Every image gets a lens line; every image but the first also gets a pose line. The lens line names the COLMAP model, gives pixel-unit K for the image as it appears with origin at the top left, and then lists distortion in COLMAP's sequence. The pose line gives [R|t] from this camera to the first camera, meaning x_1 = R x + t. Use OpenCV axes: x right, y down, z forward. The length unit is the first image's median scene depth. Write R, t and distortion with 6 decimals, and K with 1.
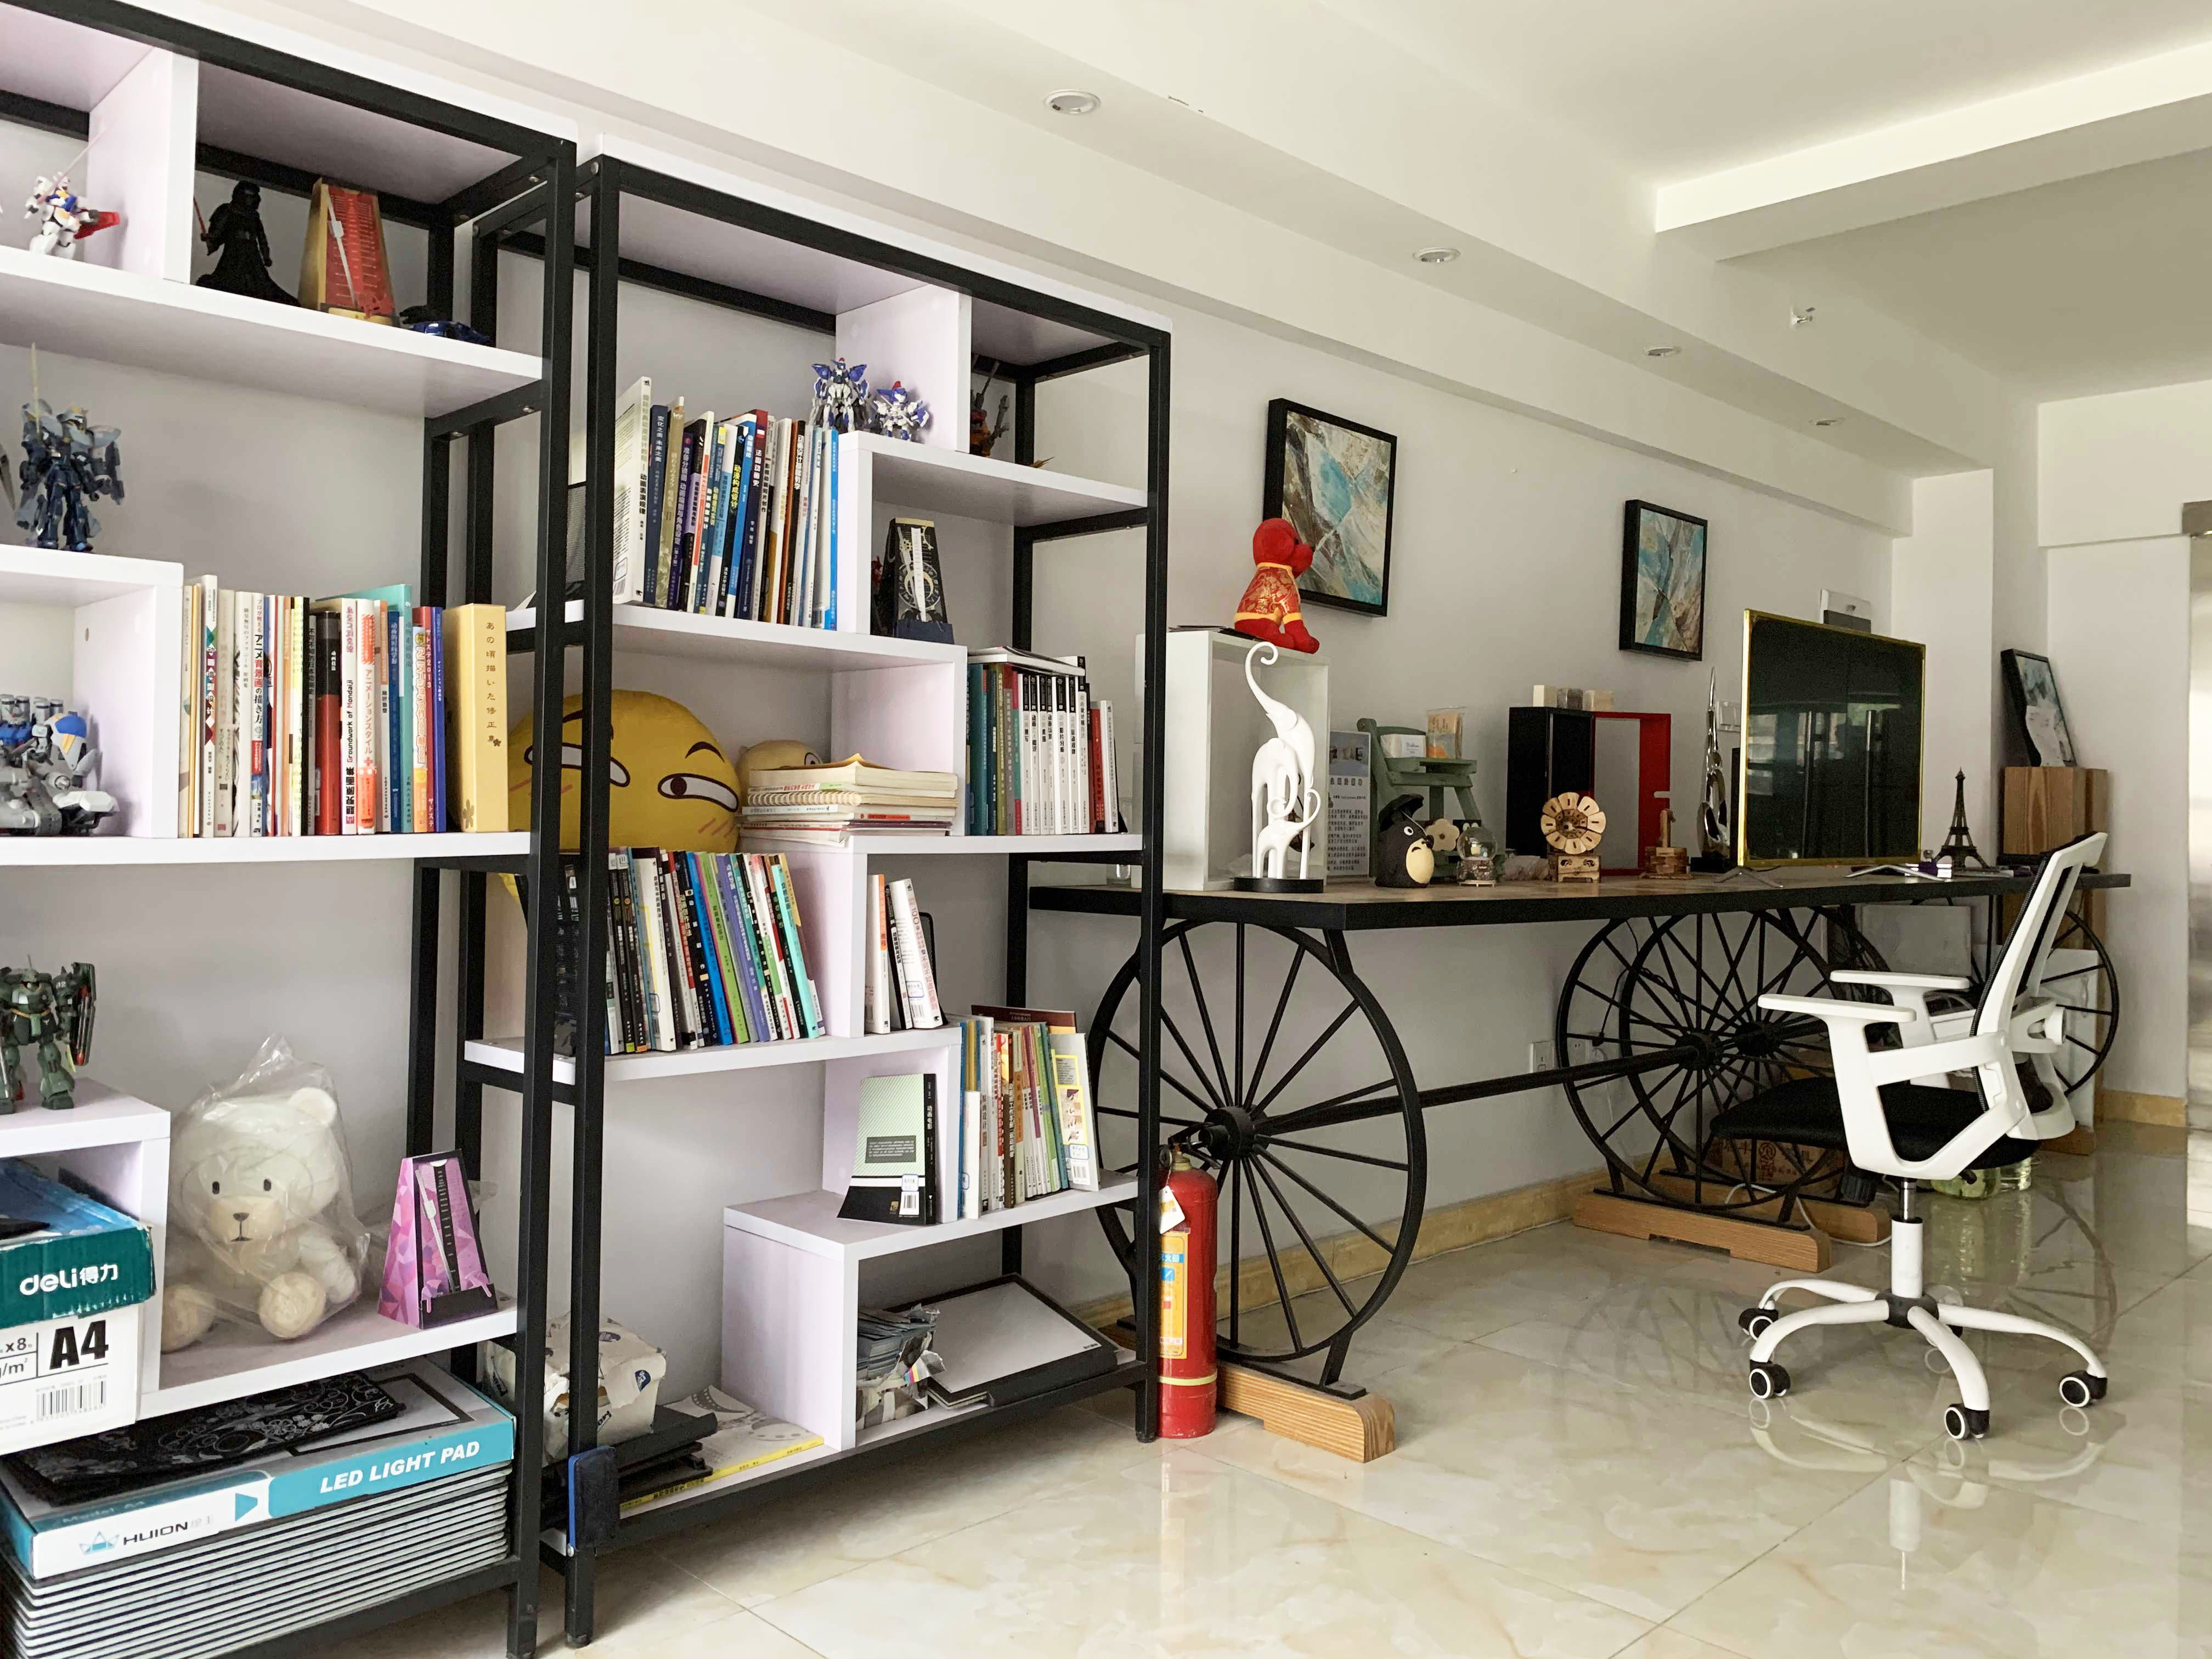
lens RADIAL K [[1637.3, 0, 1113.4], [0, 1637.3, 830.0], [0, 0, 1]] dist [0.001620, -0.010970]
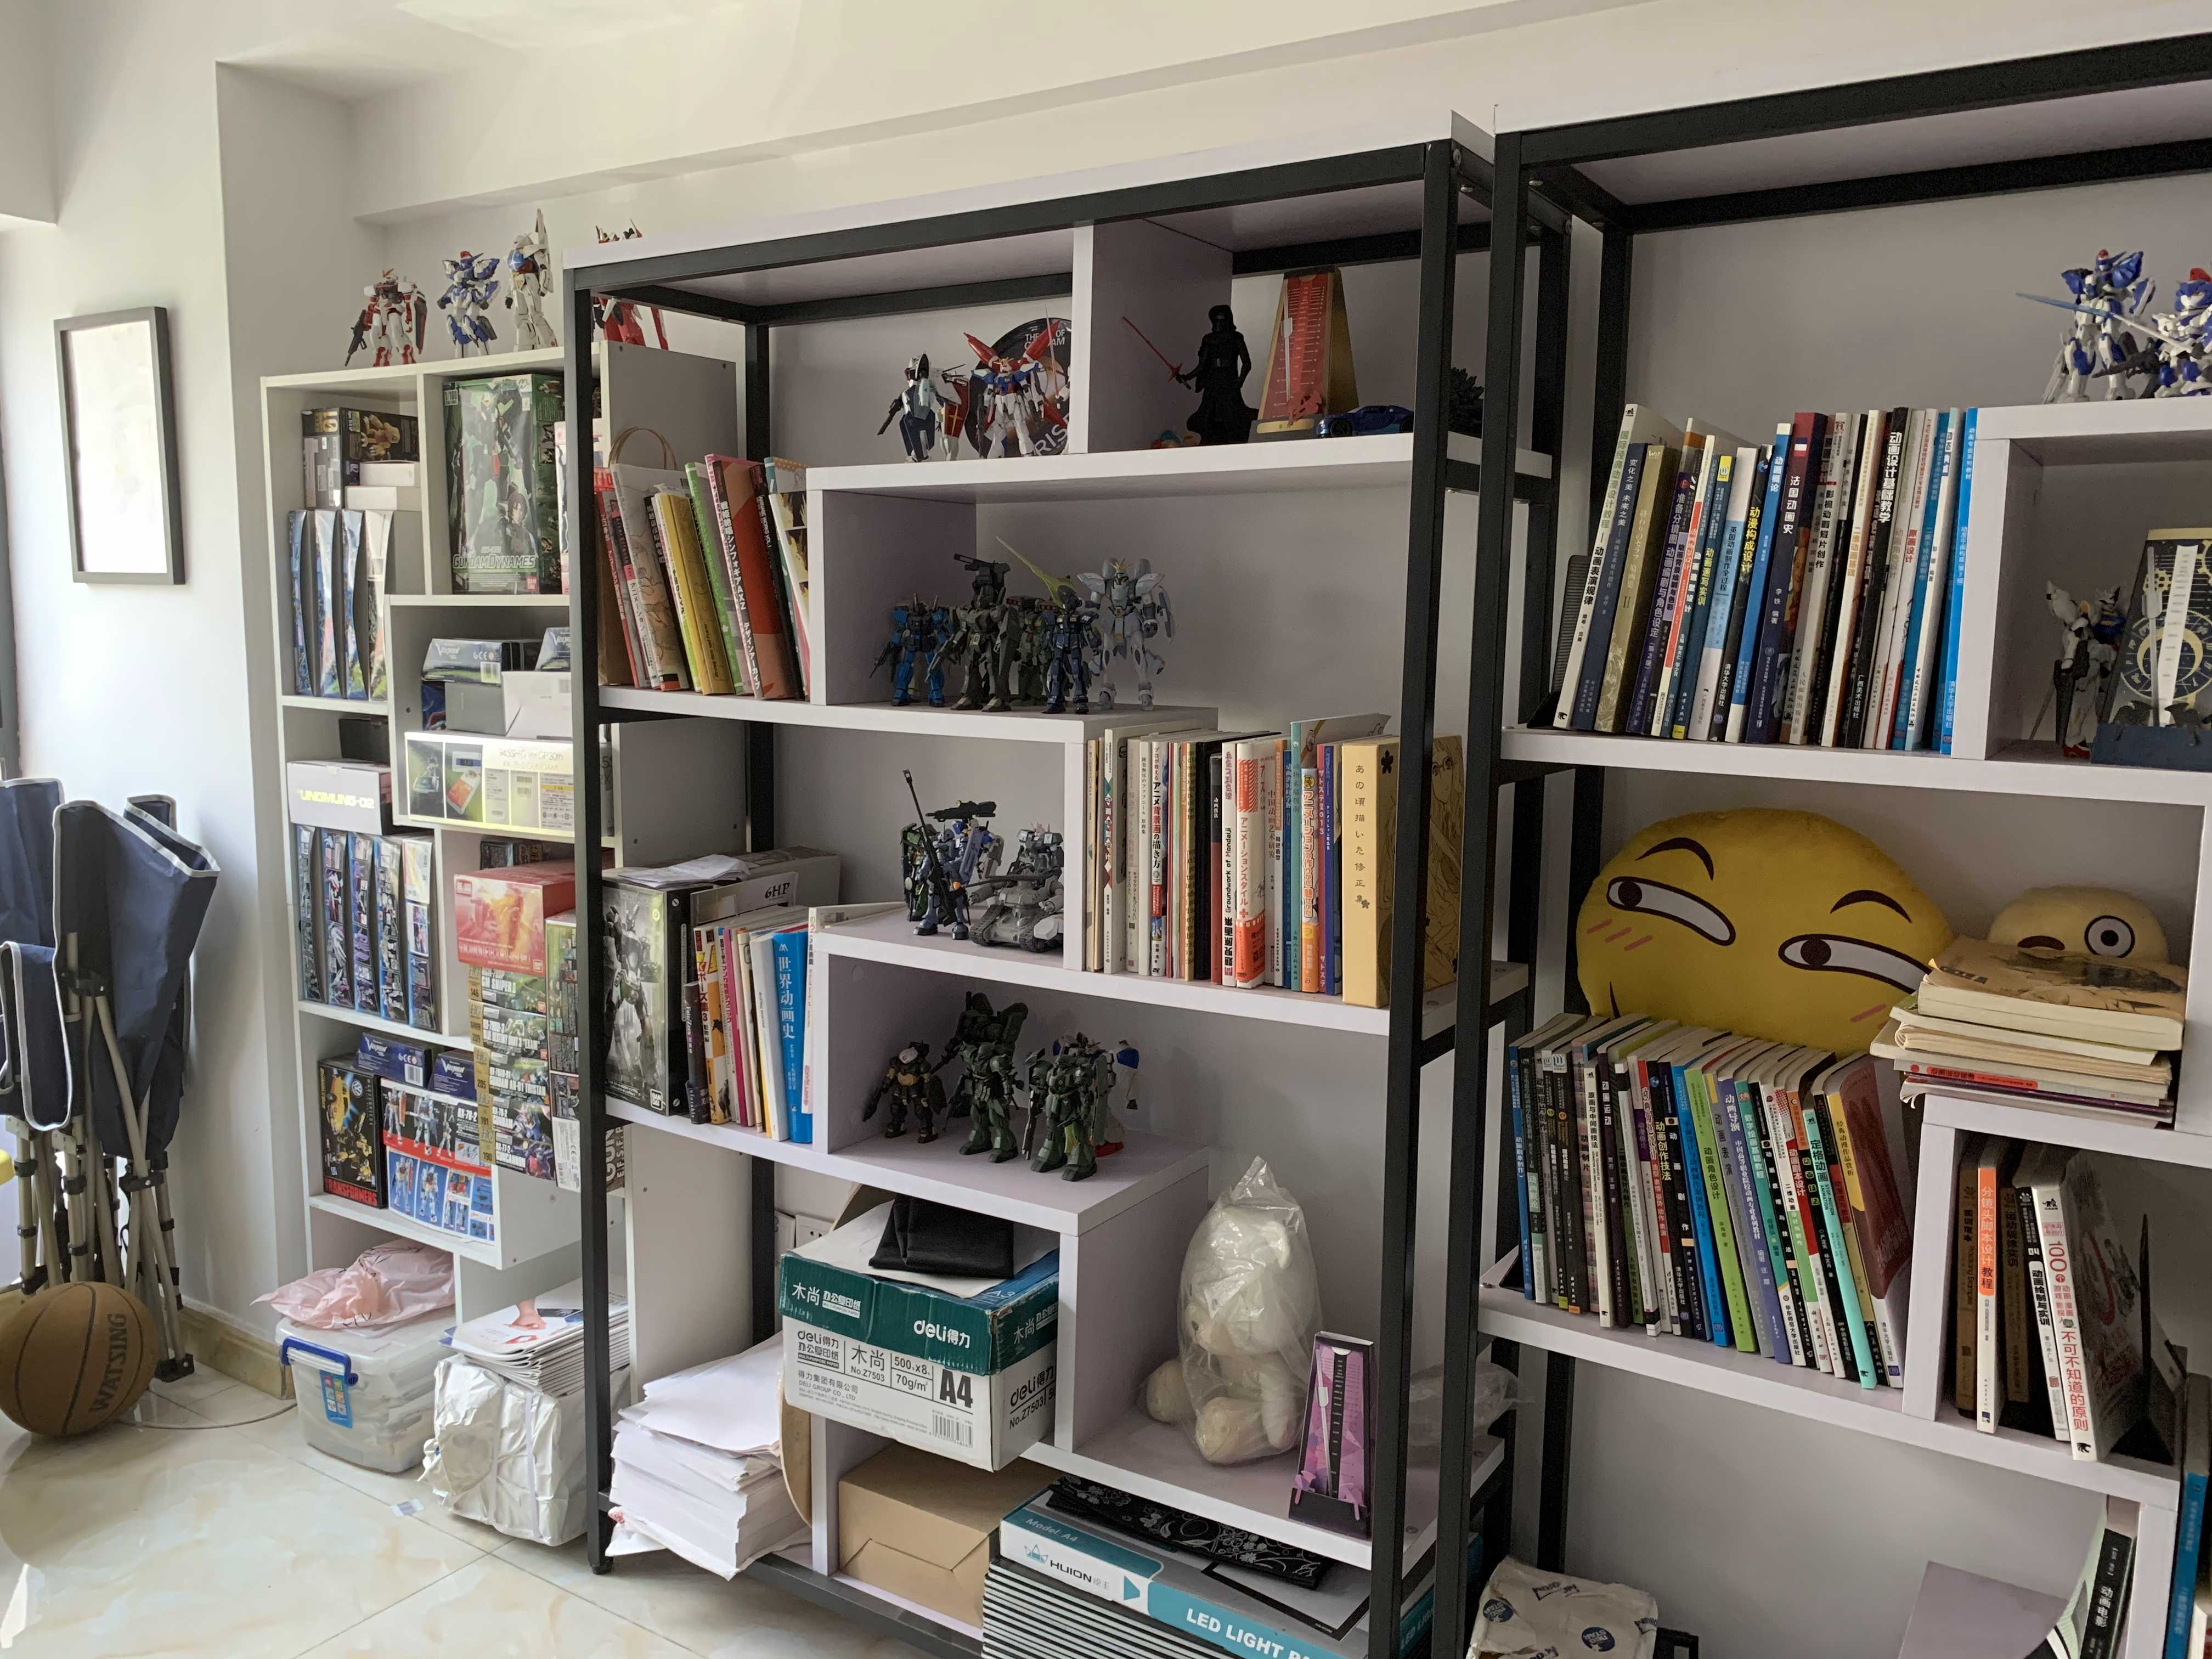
lens RADIAL K [[1637.3, 0, 1110.8], [0, 1637.3, 820.1], [0, 0, 1]] dist [0.001620, -0.010970]
pose [[0.220542, 0.101942, -0.970036, 0.366713], [-0.022067, 0.994790, 0.099527, -0.158039], [0.975128, -0.000544, 0.221643, 0.604288]]
